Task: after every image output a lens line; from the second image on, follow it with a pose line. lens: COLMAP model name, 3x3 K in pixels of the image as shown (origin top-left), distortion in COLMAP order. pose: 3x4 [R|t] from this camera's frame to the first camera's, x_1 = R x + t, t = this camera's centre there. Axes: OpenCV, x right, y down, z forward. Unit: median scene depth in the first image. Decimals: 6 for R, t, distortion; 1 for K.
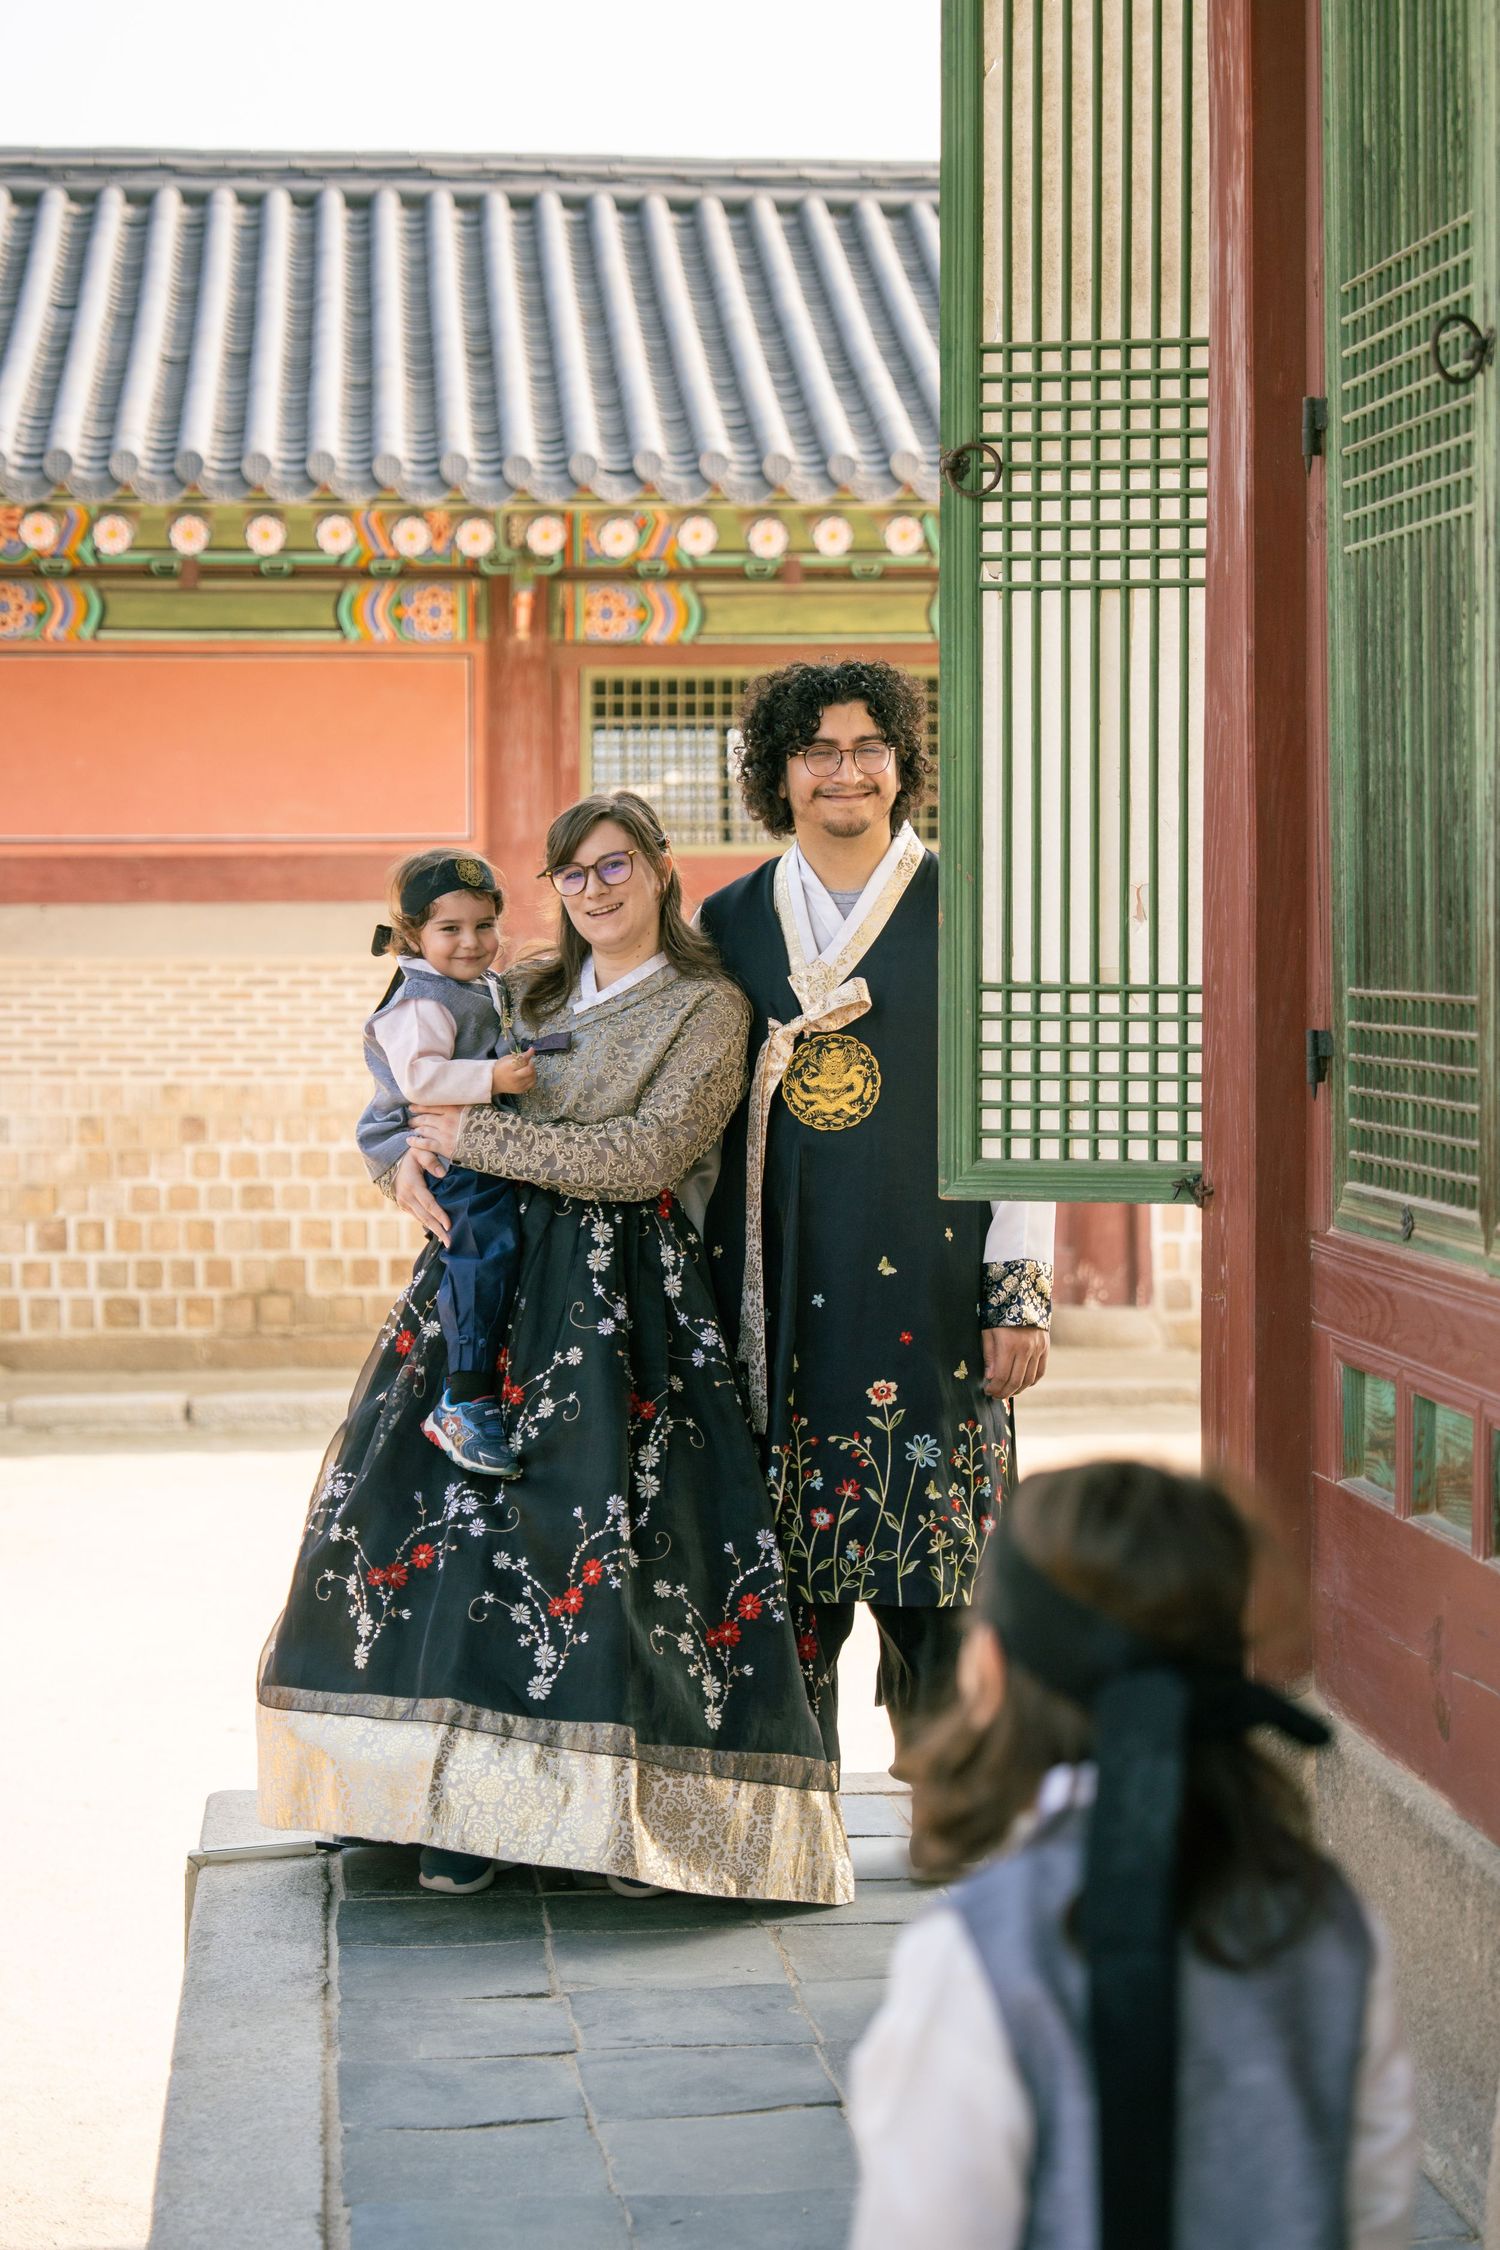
lens RADIAL K [[3769.3, 0, 750.0], [0, 3769.3, 1125.0], [0, 0, 1]] dist [0.026787, 0.054870]
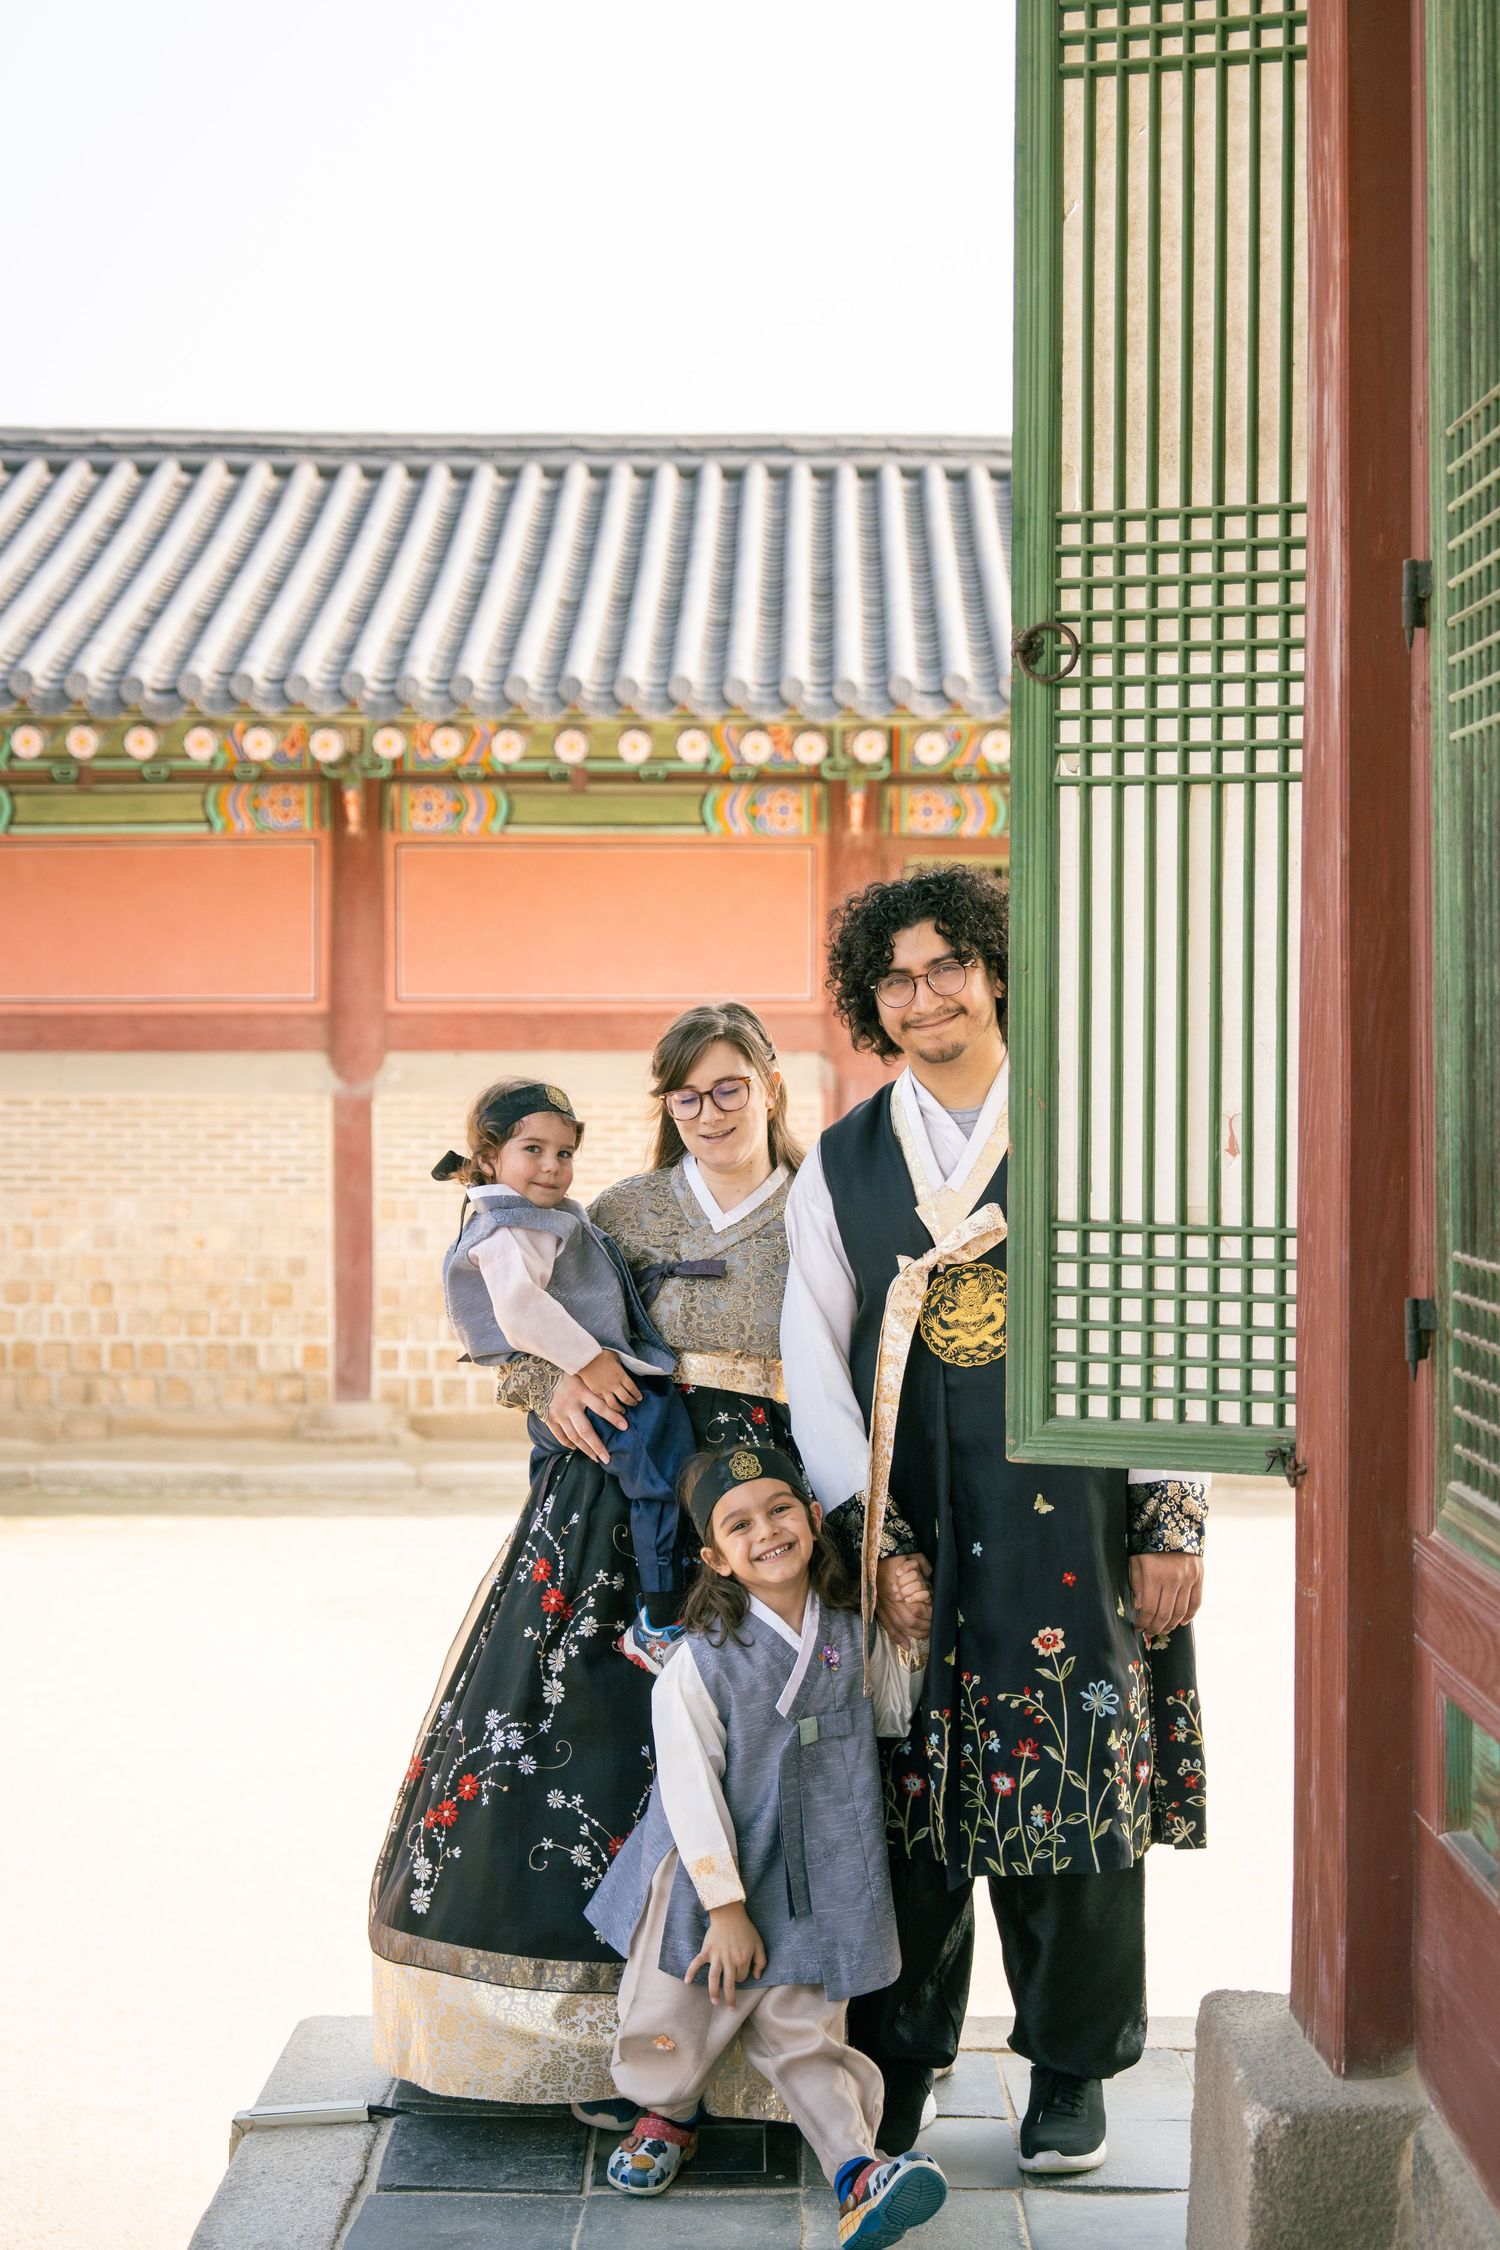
lens RADIAL K [[3168.9, 0, 750.0], [0, 3168.9, 1125.0], [0, 0, 1]] dist [0.022468, -0.023911]
pose [[0.995605, 0.009492, -0.093171, 0.060220], [-0.012864, 0.999281, -0.035657, -0.033293], [0.092765, 0.036699, 0.995011, 0.246271]]
